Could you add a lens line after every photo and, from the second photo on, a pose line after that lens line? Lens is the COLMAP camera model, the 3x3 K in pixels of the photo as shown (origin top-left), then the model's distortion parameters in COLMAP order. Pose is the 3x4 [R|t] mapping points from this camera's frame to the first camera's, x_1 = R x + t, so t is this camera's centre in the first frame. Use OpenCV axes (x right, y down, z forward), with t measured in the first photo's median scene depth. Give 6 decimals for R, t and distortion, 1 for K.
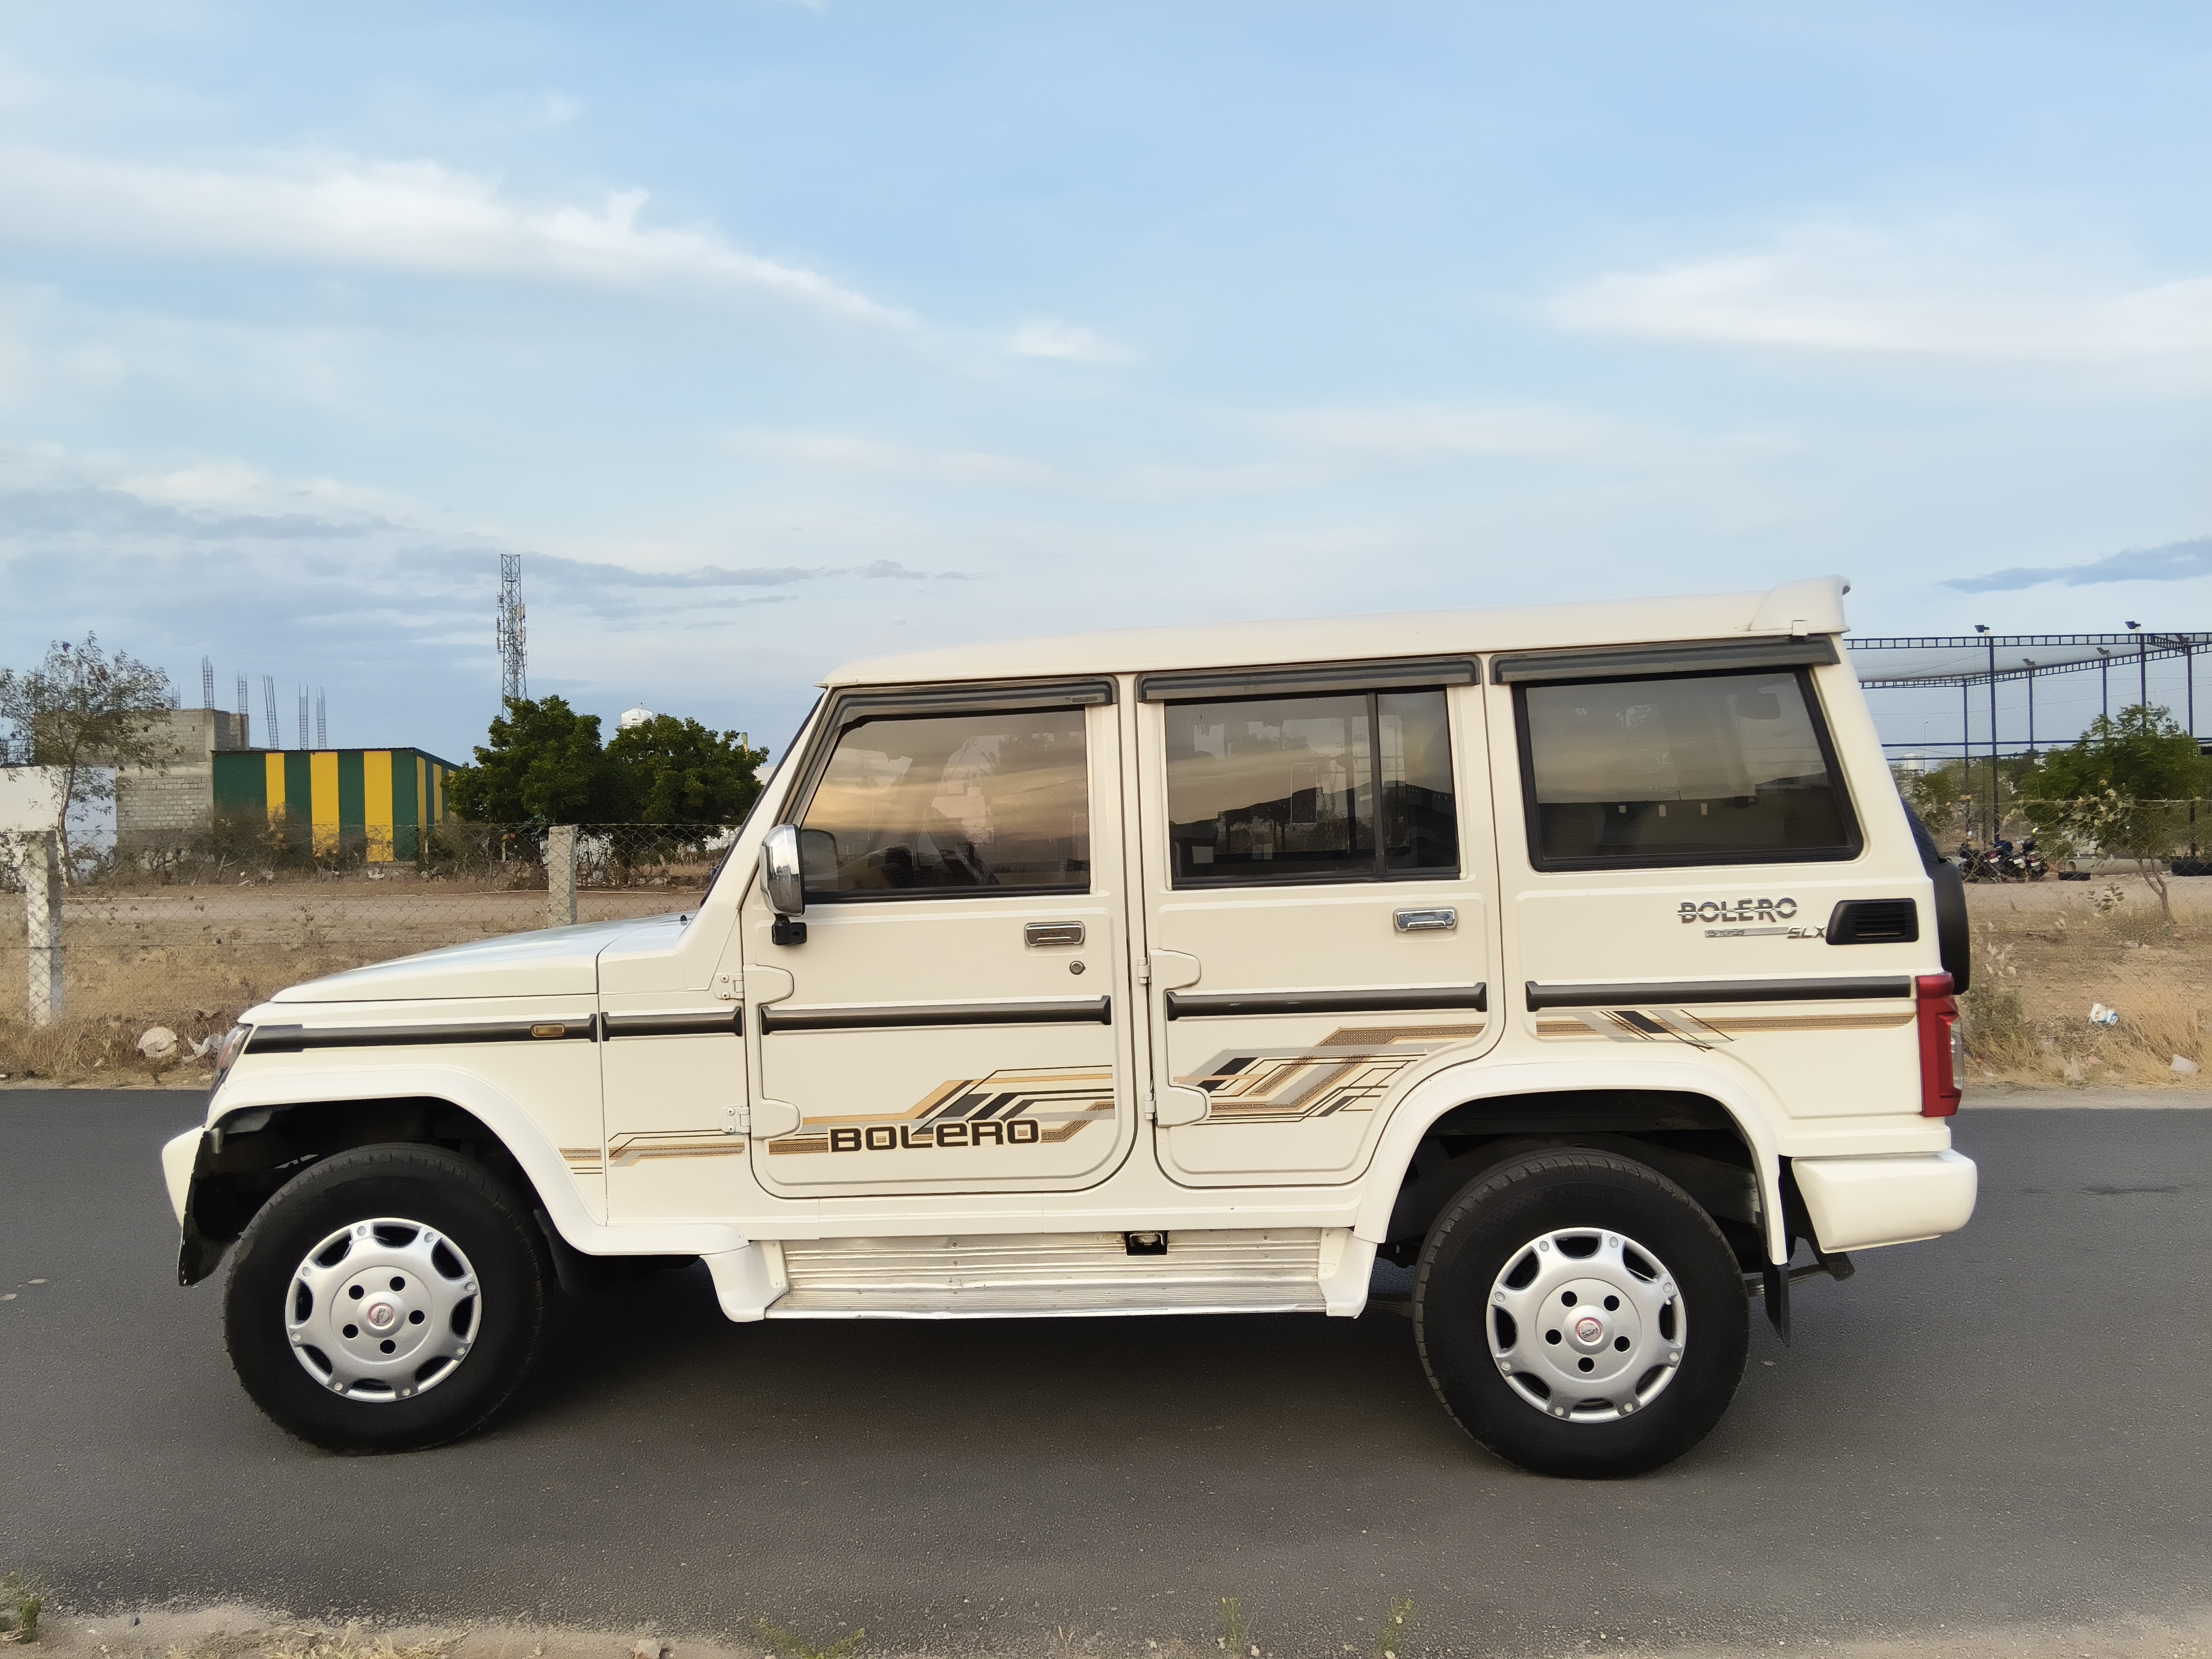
lens RADIAL K [[1796.5, 0, 1106.0], [0, 1796.5, 829.5], [0, 0, 1]] dist [0.125855, -0.232757]
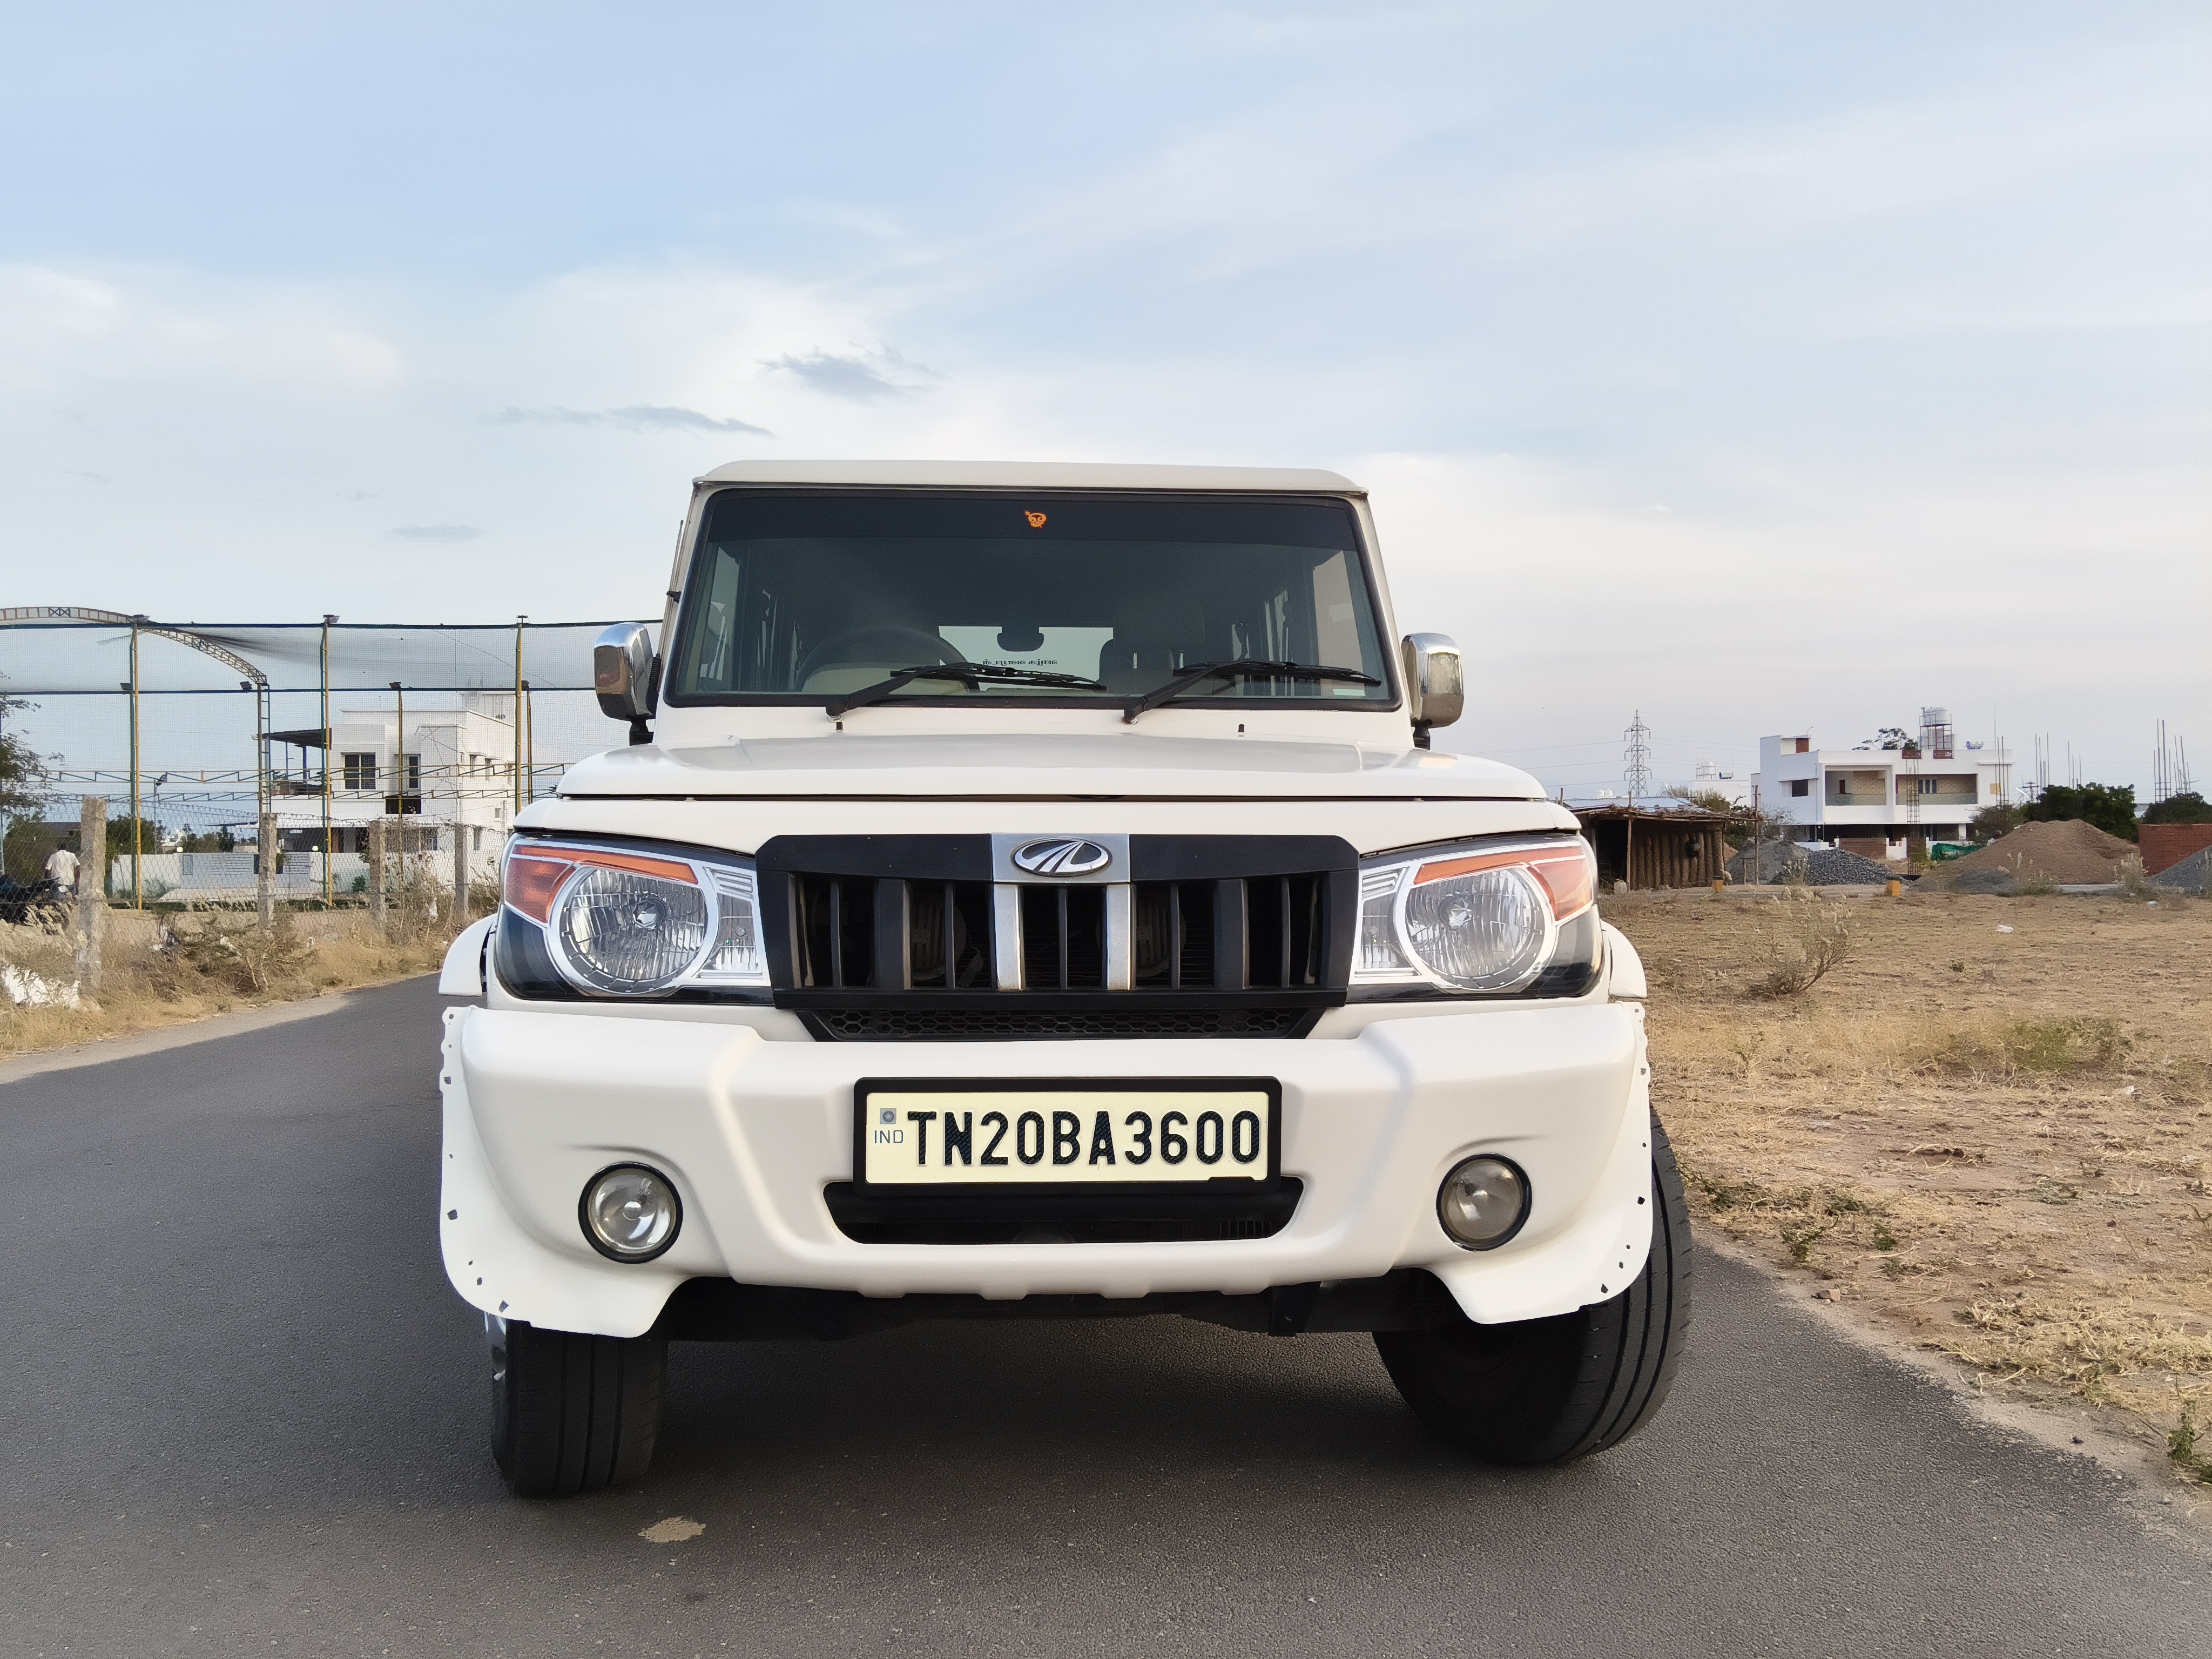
lens RADIAL K [[1796.5, 0, 1106.0], [0, 1796.5, 829.5], [0, 0, 1]] dist [0.125855, -0.232757]
pose [[-0.157839, 0.030556, 0.986992, -1.118357], [0.019515, 0.999422, -0.027820, 0.127884], [-0.987272, 0.014870, -0.158344, 1.334394]]
